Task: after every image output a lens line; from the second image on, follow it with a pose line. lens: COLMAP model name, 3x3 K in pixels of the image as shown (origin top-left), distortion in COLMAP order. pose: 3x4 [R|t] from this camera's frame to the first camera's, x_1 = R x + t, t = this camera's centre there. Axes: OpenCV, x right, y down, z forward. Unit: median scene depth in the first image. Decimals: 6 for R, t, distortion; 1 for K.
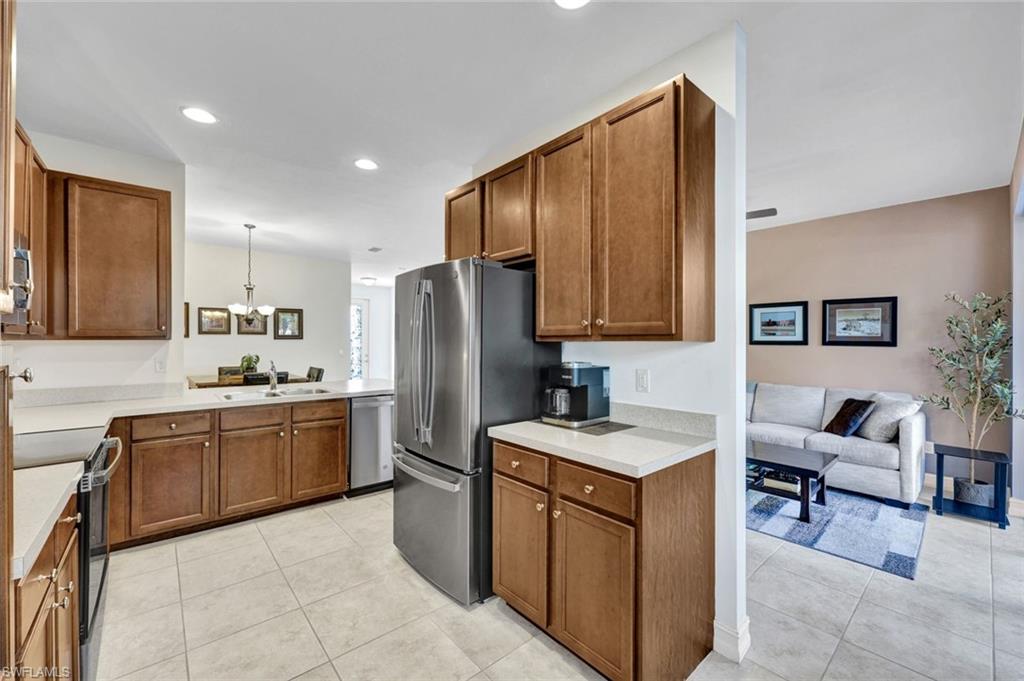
lens RADIAL K [[409.7, 0, 507.9], [0, 409.7, 340.4], [0, 0, 1]] dist [0.004079, -0.001285]
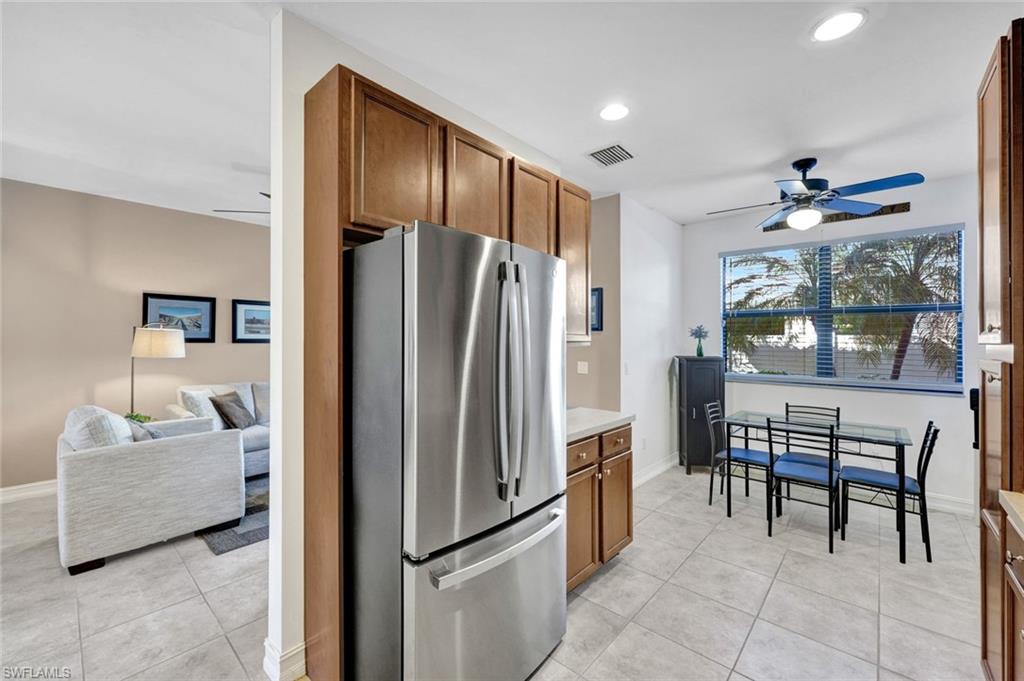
lens RADIAL K [[409.7, 0, 513.0], [0, 409.7, 330.1], [0, 0, 1]] dist [0.004079, -0.001285]
pose [[-0.131166, 0.014498, 0.991254, -0.554598], [-0.010573, 0.999816, -0.016022, -0.013958], [-0.991304, -0.012582, -0.130988, 0.681886]]
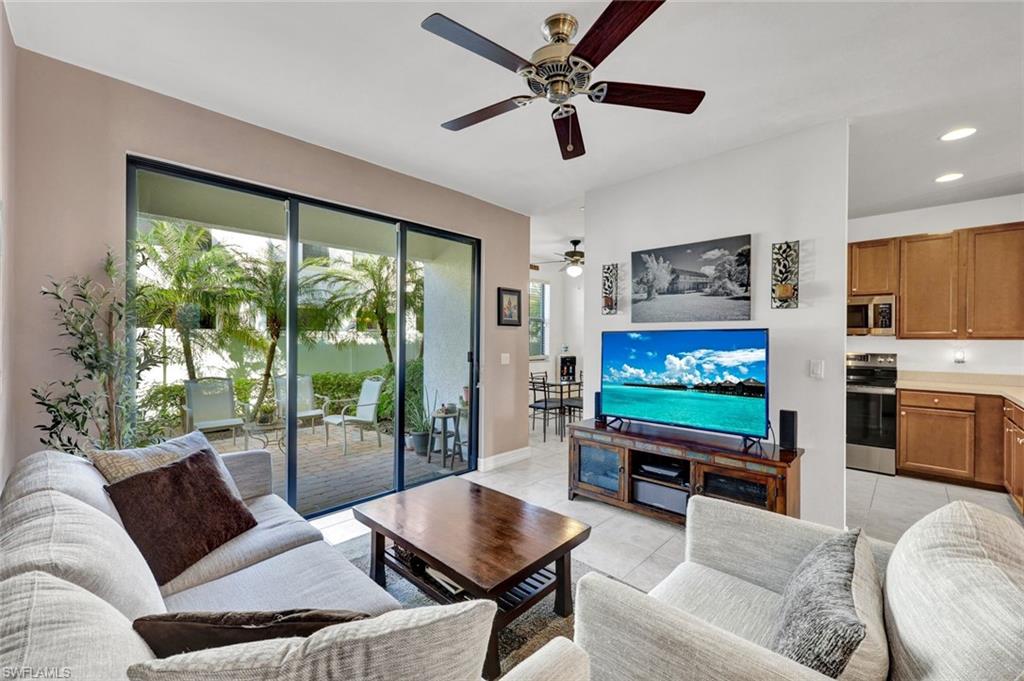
lens RADIAL K [[409.7, 0, 519.1], [0, 409.7, 344.9], [0, 0, 1]] dist [0.004079, -0.001285]
pose [[-0.995089, -0.006281, -0.098781, 0.560439], [-0.008050, 0.999814, 0.017516, 0.001952], [0.098653, 0.018225, -0.994955, 1.529050]]
